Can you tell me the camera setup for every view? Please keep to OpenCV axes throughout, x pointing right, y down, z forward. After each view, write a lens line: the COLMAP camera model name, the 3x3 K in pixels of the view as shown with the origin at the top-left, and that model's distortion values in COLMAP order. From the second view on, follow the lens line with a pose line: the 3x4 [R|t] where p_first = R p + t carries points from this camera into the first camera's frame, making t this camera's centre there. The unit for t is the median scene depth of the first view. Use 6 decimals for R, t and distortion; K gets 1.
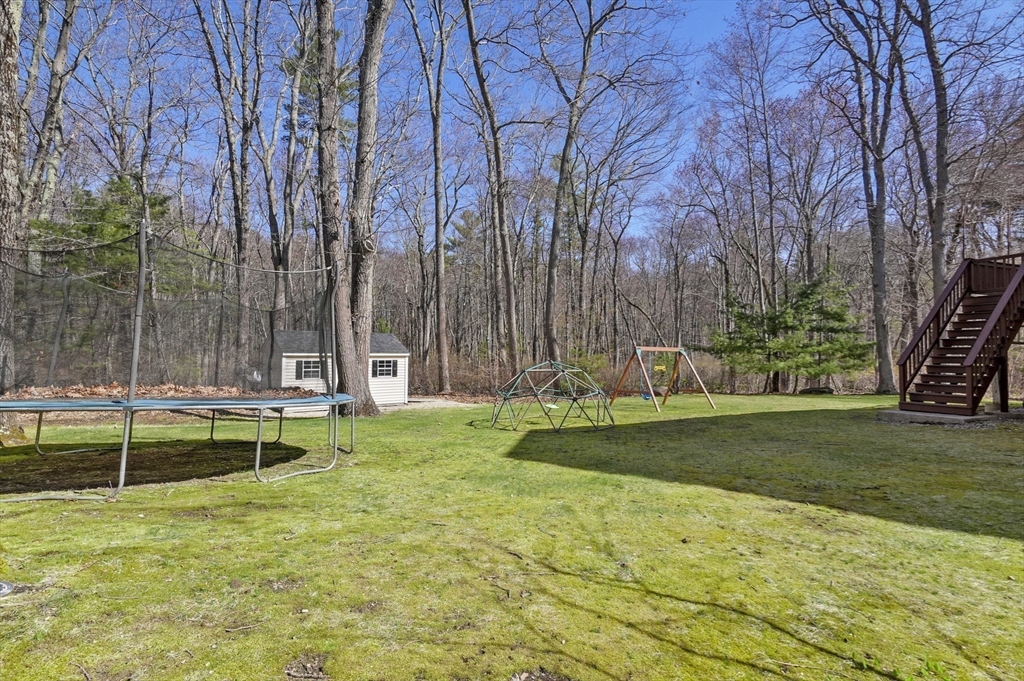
lens RADIAL K [[493.4, 0, 512.0], [0, 493.4, 340.5], [0, 0, 1]] dist [0.000606, 0.011419]
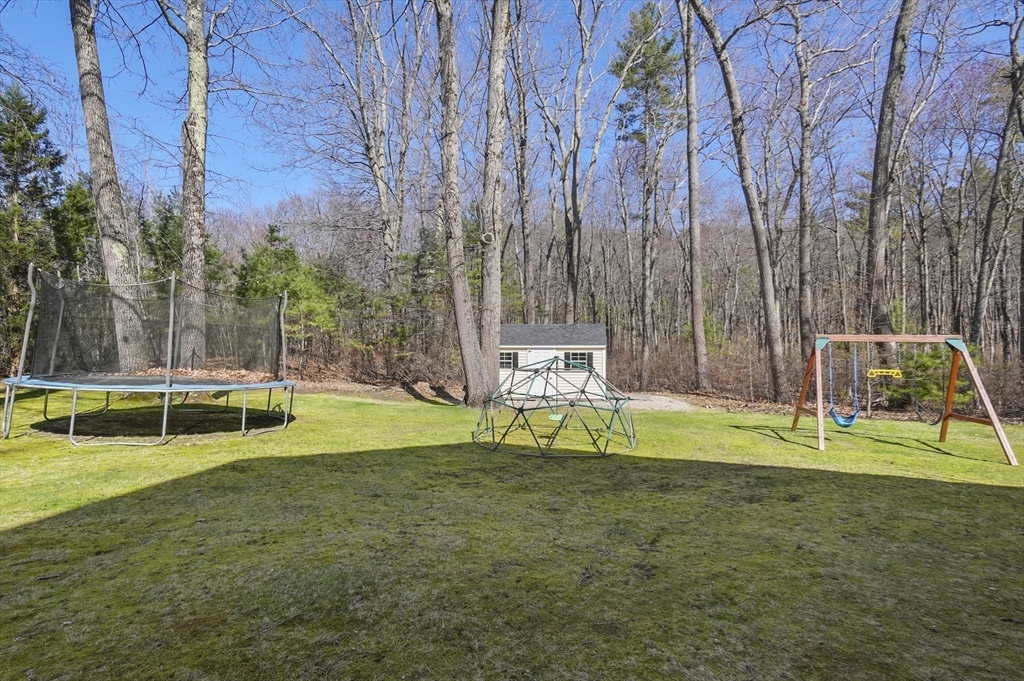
lens RADIAL K [[495.4, 0, 511.8], [0, 495.4, 353.2], [0, 0, 1]] dist [-0.000545, 0.010651]
pose [[0.667041, 0.010590, -0.744946, 0.363493], [0.025532, 0.998987, 0.037064, 0.002802], [0.744583, -0.043743, 0.666095, 0.269228]]
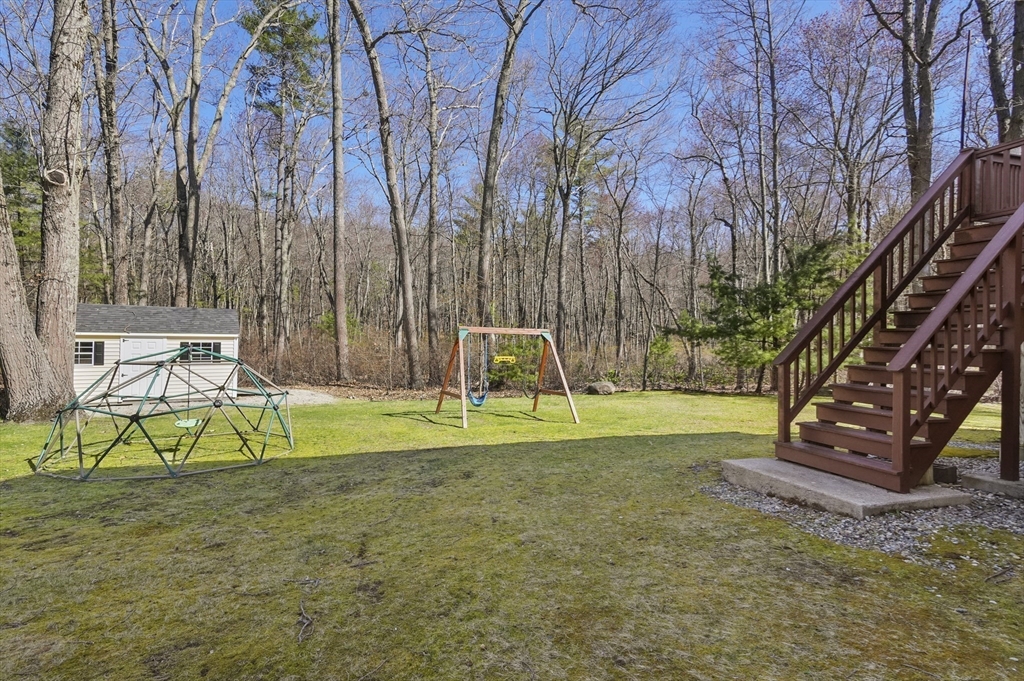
lens RADIAL K [[493.4, 0, 512.0], [0, 493.4, 340.5], [0, 0, 1]] dist [0.000606, 0.011419]
pose [[0.992907, 0.011159, -0.118365, 0.323742], [-0.007181, 0.999397, 0.033974, 0.006628], [0.118672, -0.032883, 0.992389, 0.277790]]
